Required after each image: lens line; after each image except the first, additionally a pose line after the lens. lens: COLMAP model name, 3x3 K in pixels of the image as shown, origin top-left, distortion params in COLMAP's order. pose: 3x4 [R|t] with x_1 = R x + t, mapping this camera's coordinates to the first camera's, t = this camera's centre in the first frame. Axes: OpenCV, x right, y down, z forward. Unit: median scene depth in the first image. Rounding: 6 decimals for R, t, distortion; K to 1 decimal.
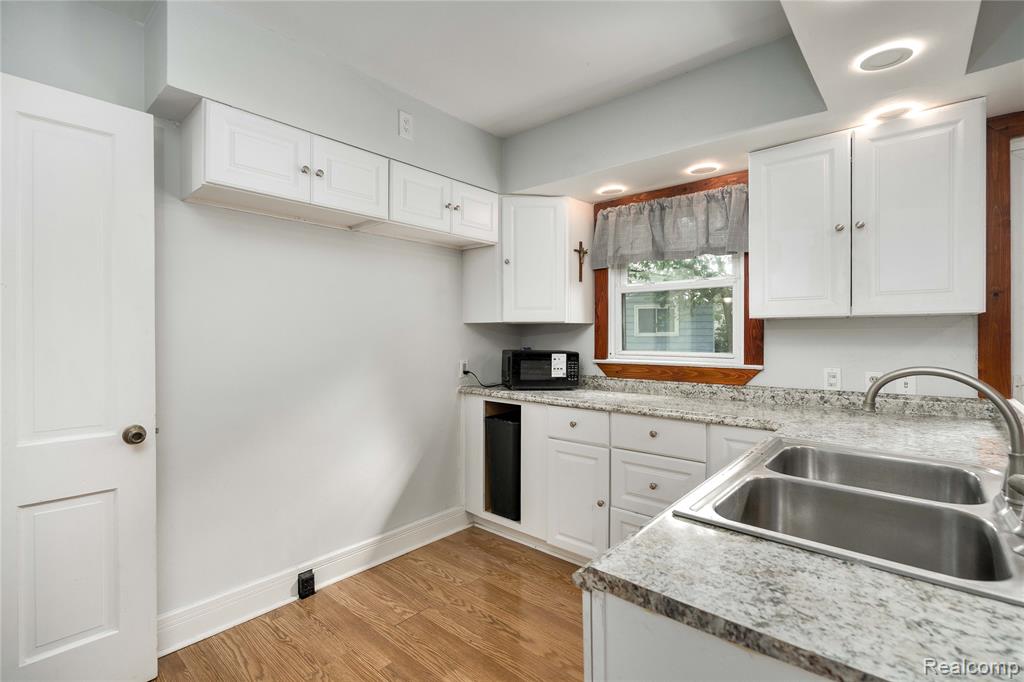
lens RADIAL K [[470.3, 0, 503.4], [0, 470.3, 339.1], [0, 0, 1]] dist [0.000566, 0.000717]
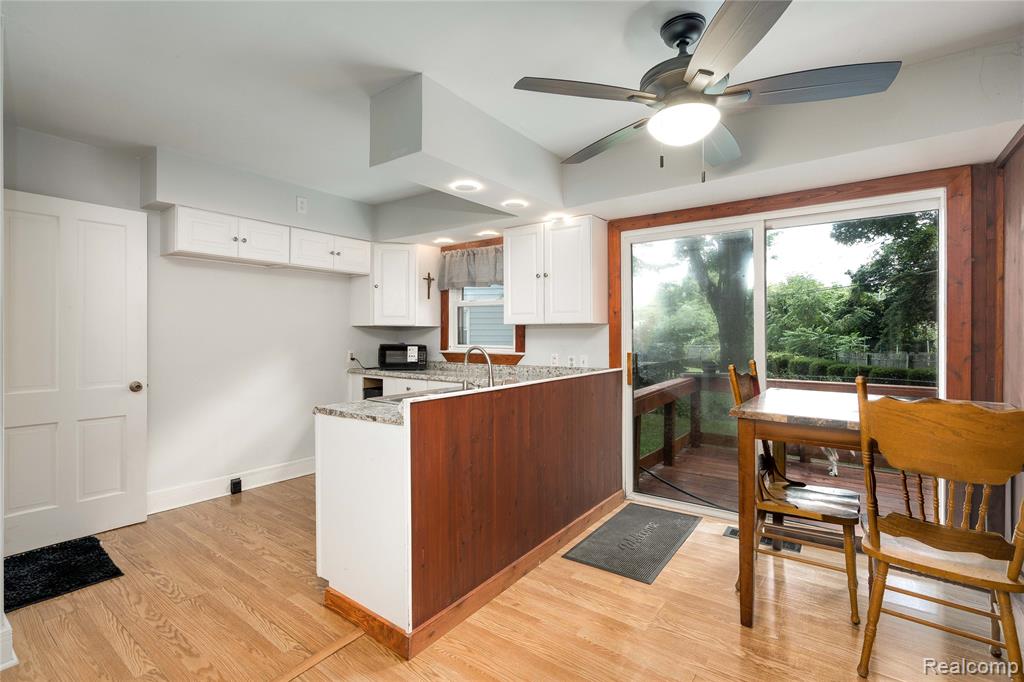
lens RADIAL K [[481.7, 0, 508.0], [0, 481.7, 335.9], [0, 0, 1]] dist [0.000456, 0.000462]
pose [[0.996812, 0.003556, 0.079712, 0.321110], [-0.003067, 0.999976, -0.006265, 0.006740], [-0.079732, 0.006001, 0.996798, -0.618486]]
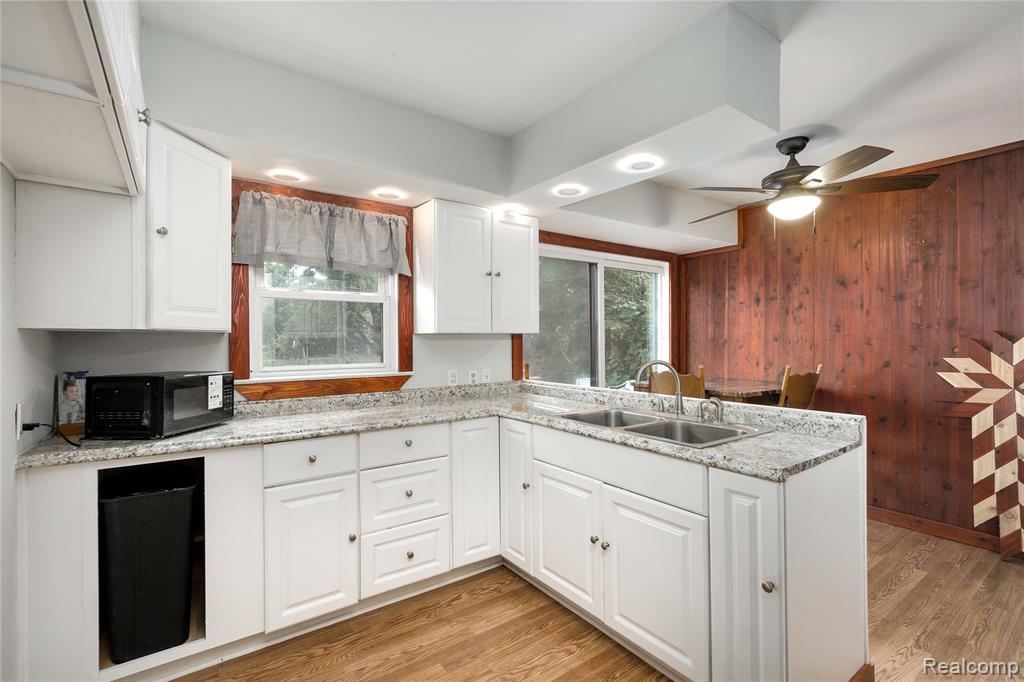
lens RADIAL K [[468.6, 0, 512.0], [0, 468.6, 341.0], [0, 0, 1]] dist [0.010506, -0.000307]
pose [[0.221382, 0.000285, 0.975187, -0.506686], [0.013315, 0.999906, -0.003315, -0.013403], [-0.975096, 0.013718, 0.221357, 0.431323]]
